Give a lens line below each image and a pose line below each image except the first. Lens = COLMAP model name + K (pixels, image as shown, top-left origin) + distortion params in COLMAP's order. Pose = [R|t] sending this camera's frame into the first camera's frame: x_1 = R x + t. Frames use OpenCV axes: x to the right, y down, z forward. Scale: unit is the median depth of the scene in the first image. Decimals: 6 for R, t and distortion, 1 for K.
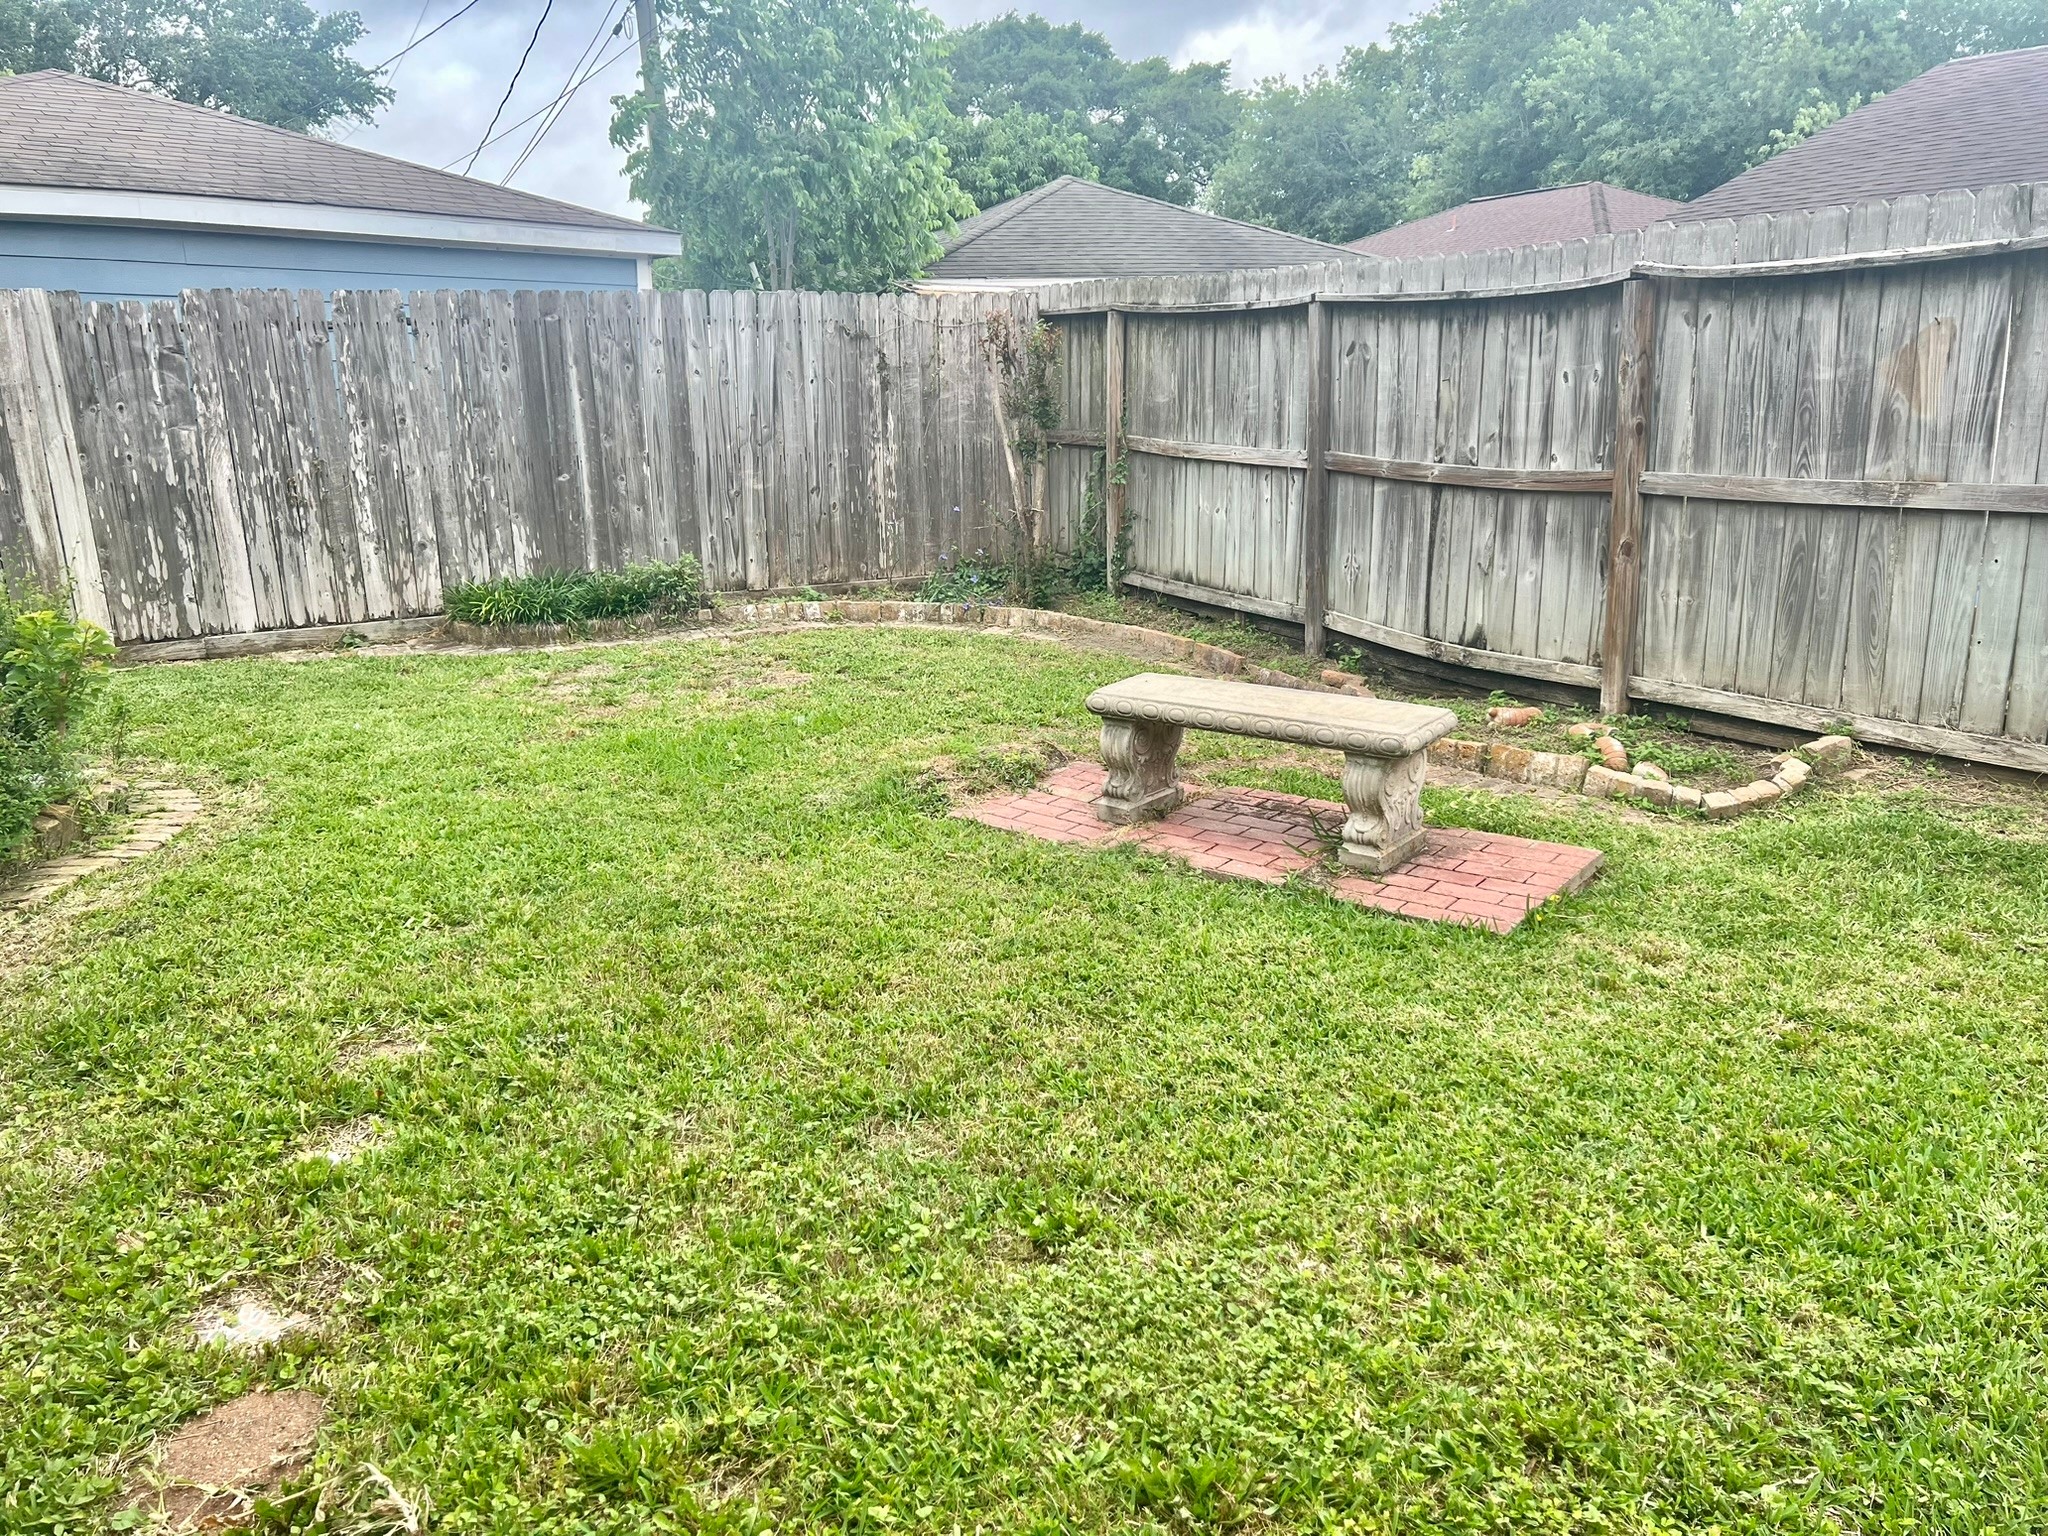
lens RADIAL K [[1525.8, 0, 1031.2], [0, 1525.8, 775.8], [0, 0, 1]] dist [0.069597, -0.073340]
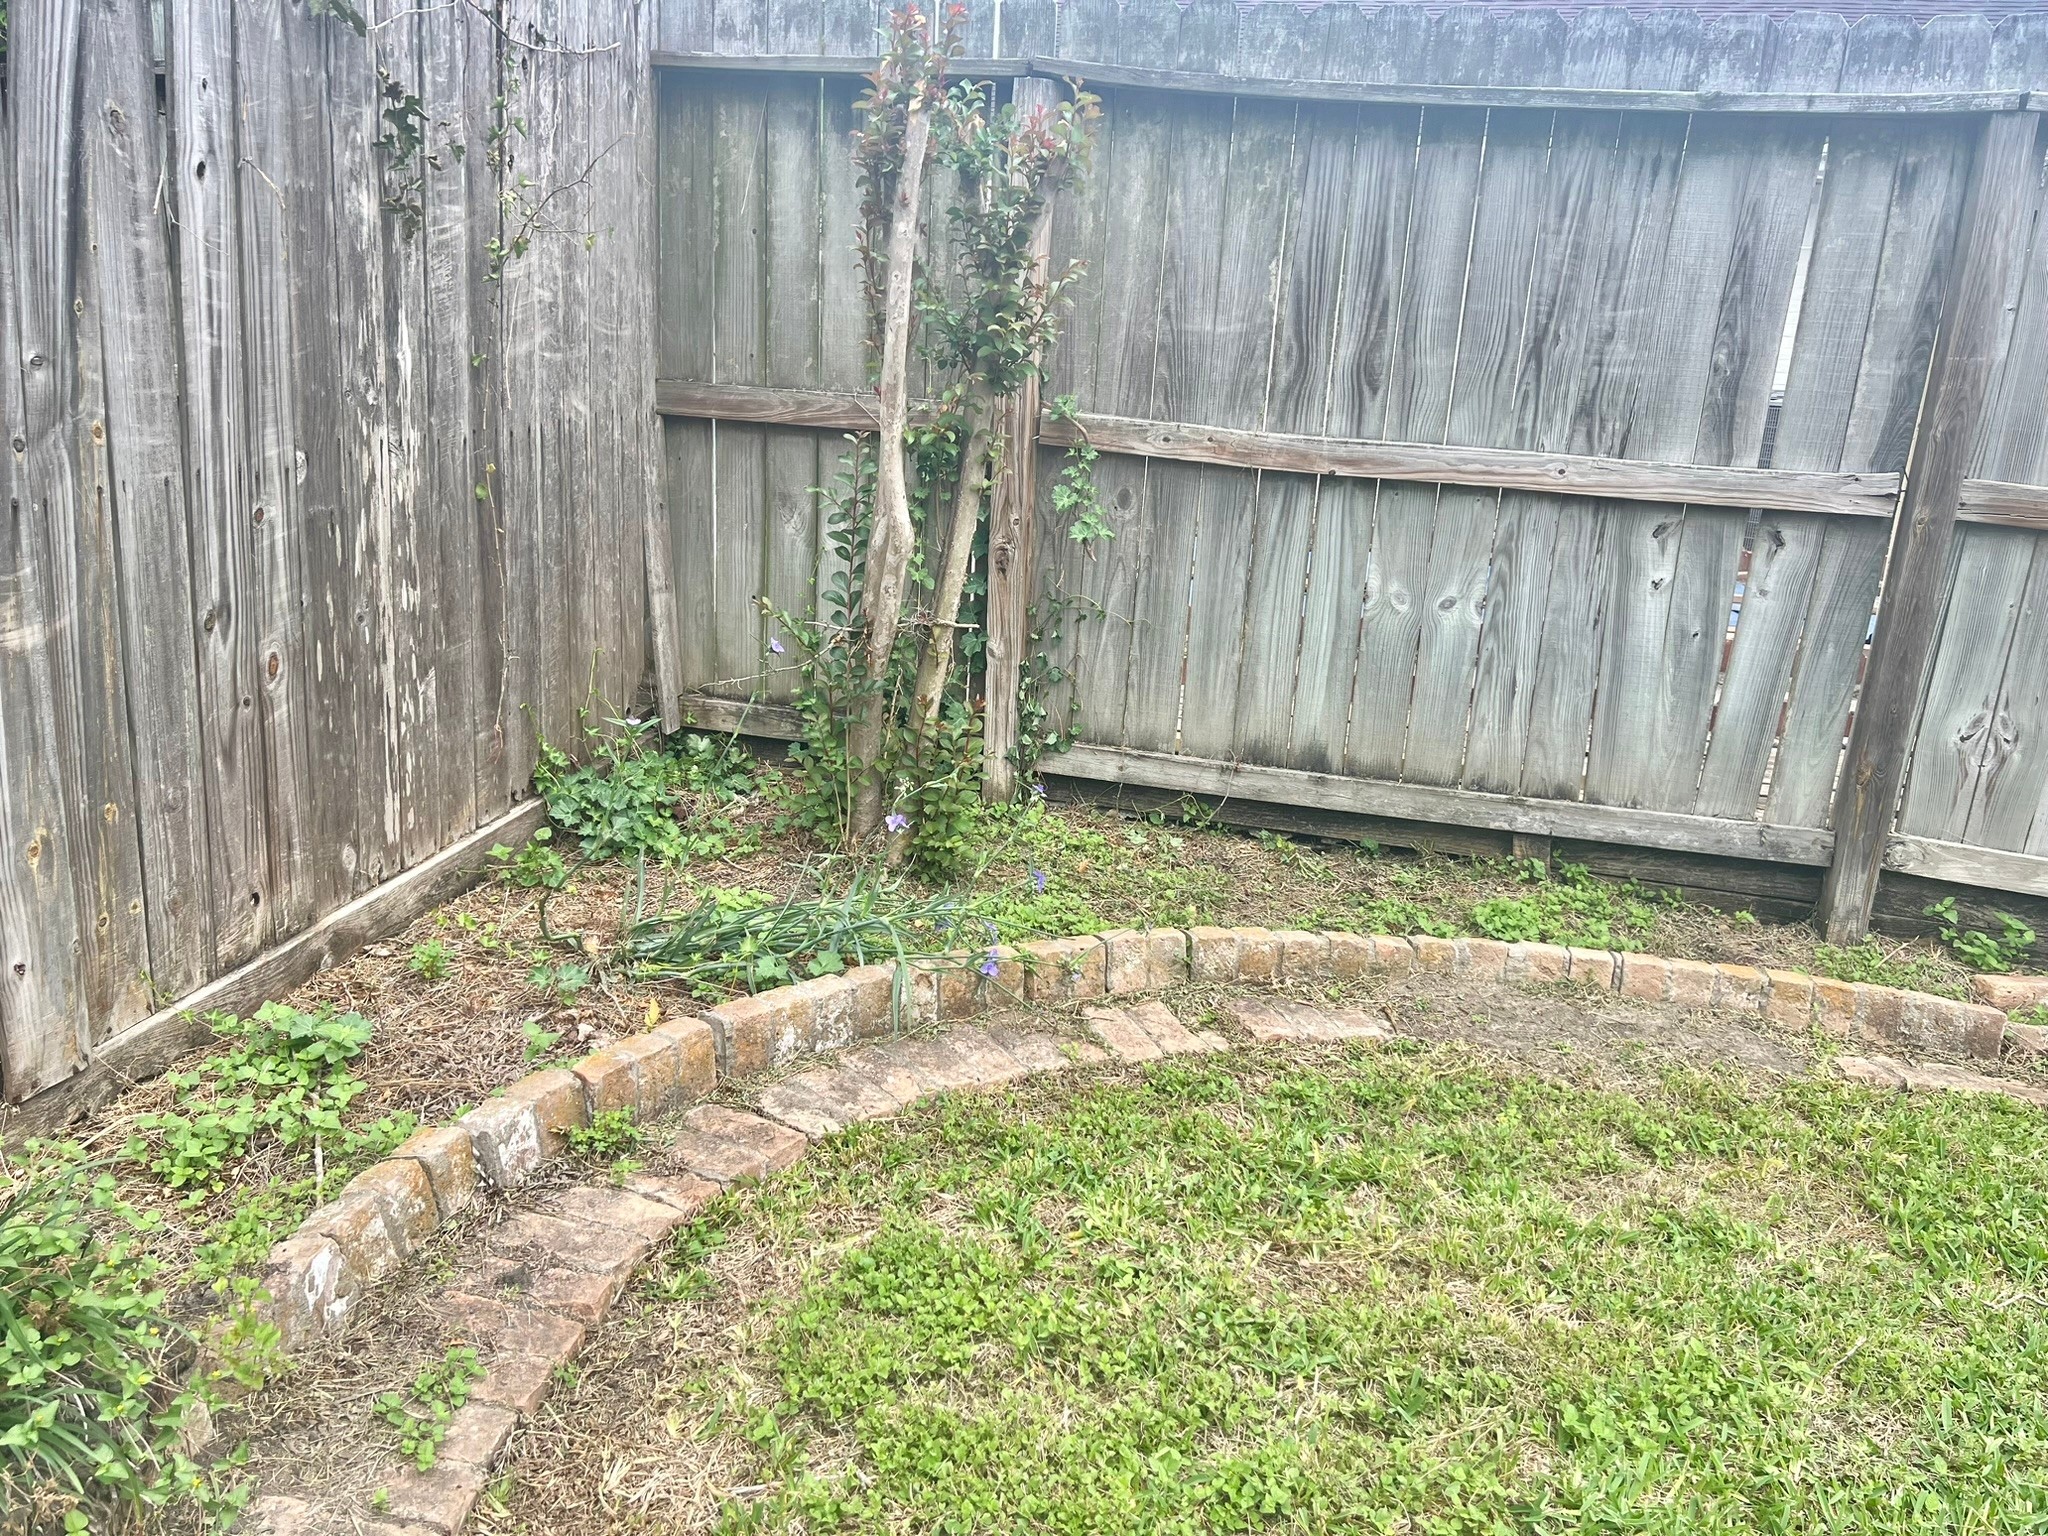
lens RADIAL K [[1525.8, 0, 1020.6], [0, 1525.8, 769.6], [0, 0, 1]] dist [0.069597, -0.073340]
pose [[0.649379, -0.167304, 0.741833, -0.262929], [0.135626, 0.985339, 0.103499, -0.181469], [-0.748273, 0.033401, 0.662550, 0.782972]]
